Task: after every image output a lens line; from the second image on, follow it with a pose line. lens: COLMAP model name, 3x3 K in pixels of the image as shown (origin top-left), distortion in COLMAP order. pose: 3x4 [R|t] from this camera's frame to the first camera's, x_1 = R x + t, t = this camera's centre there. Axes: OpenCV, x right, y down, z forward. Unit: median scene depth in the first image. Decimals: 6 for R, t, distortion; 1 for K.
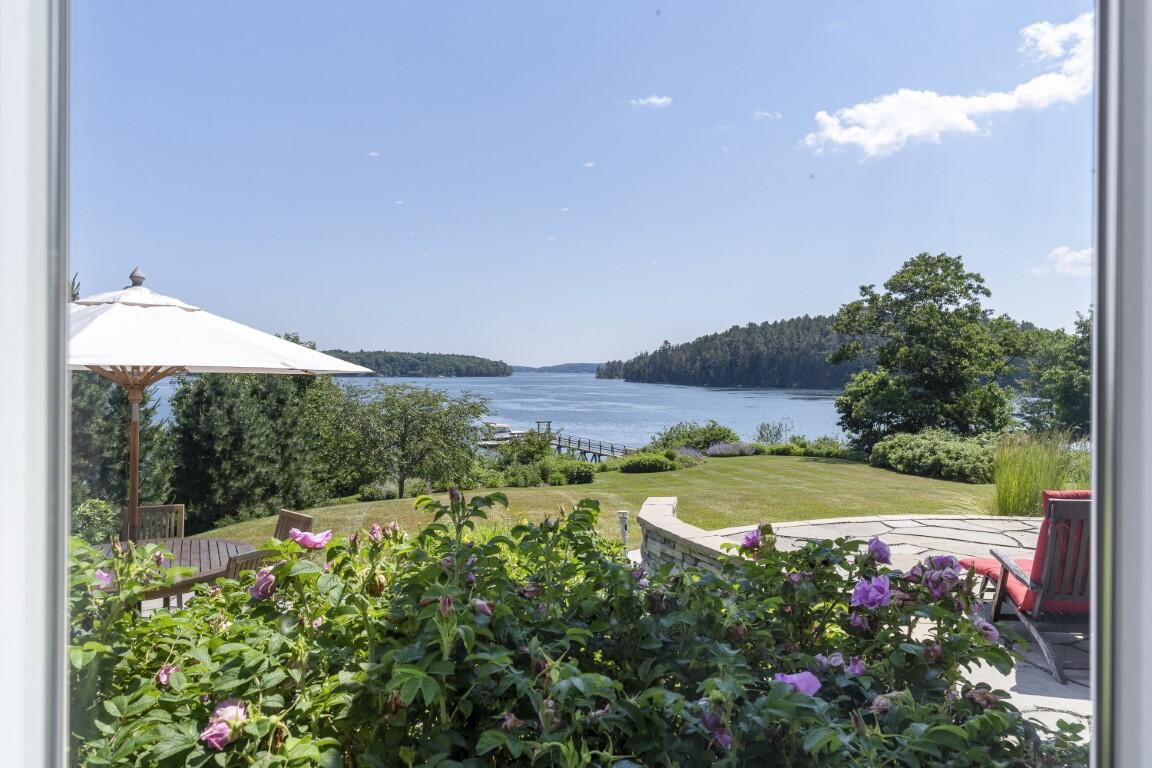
lens RADIAL K [[751.8, 0, 577.6], [0, 751.8, 380.2], [0, 0, 1]] dist [-0.006097, -0.002716]
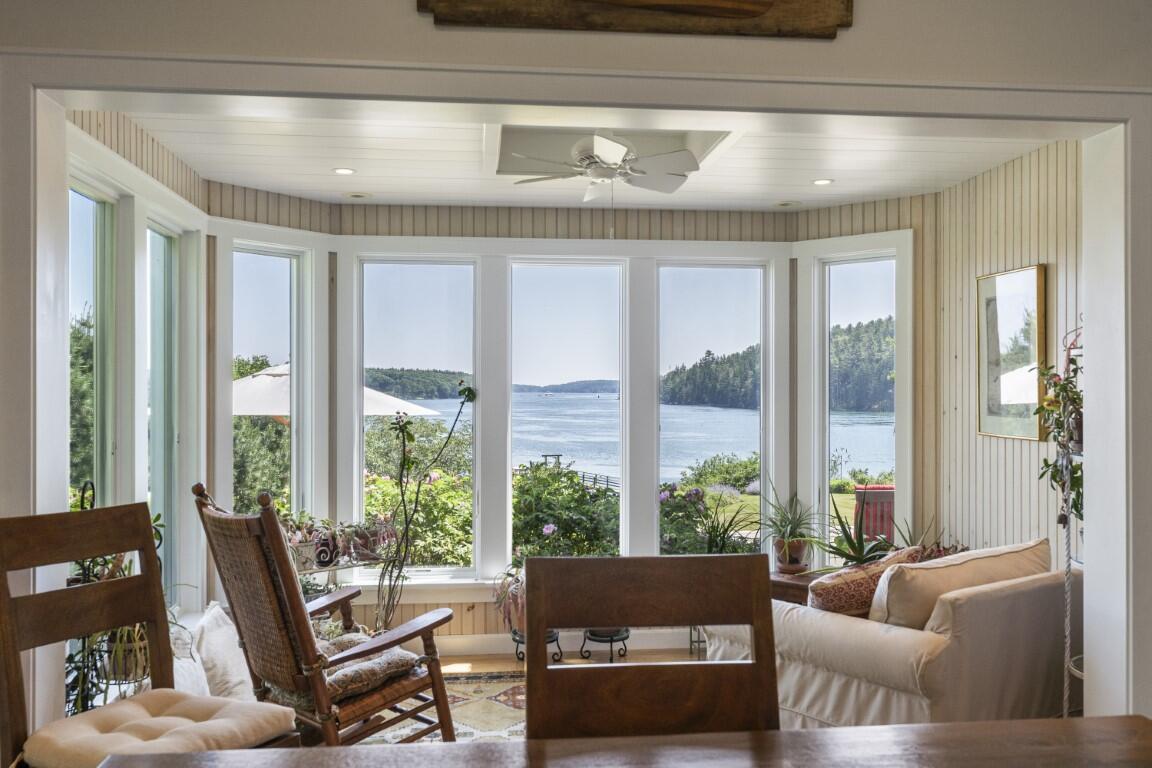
lens RADIAL K [[975.2, 0, 573.8], [0, 975.2, 383.2], [0, 0, 1]] dist [0.027121, 0.000901]
pose [[0.999733, -0.007193, -0.021943, 0.004204], [0.006766, 0.999787, -0.019473, -0.003551], [0.022079, 0.019320, 0.999570, -0.101983]]
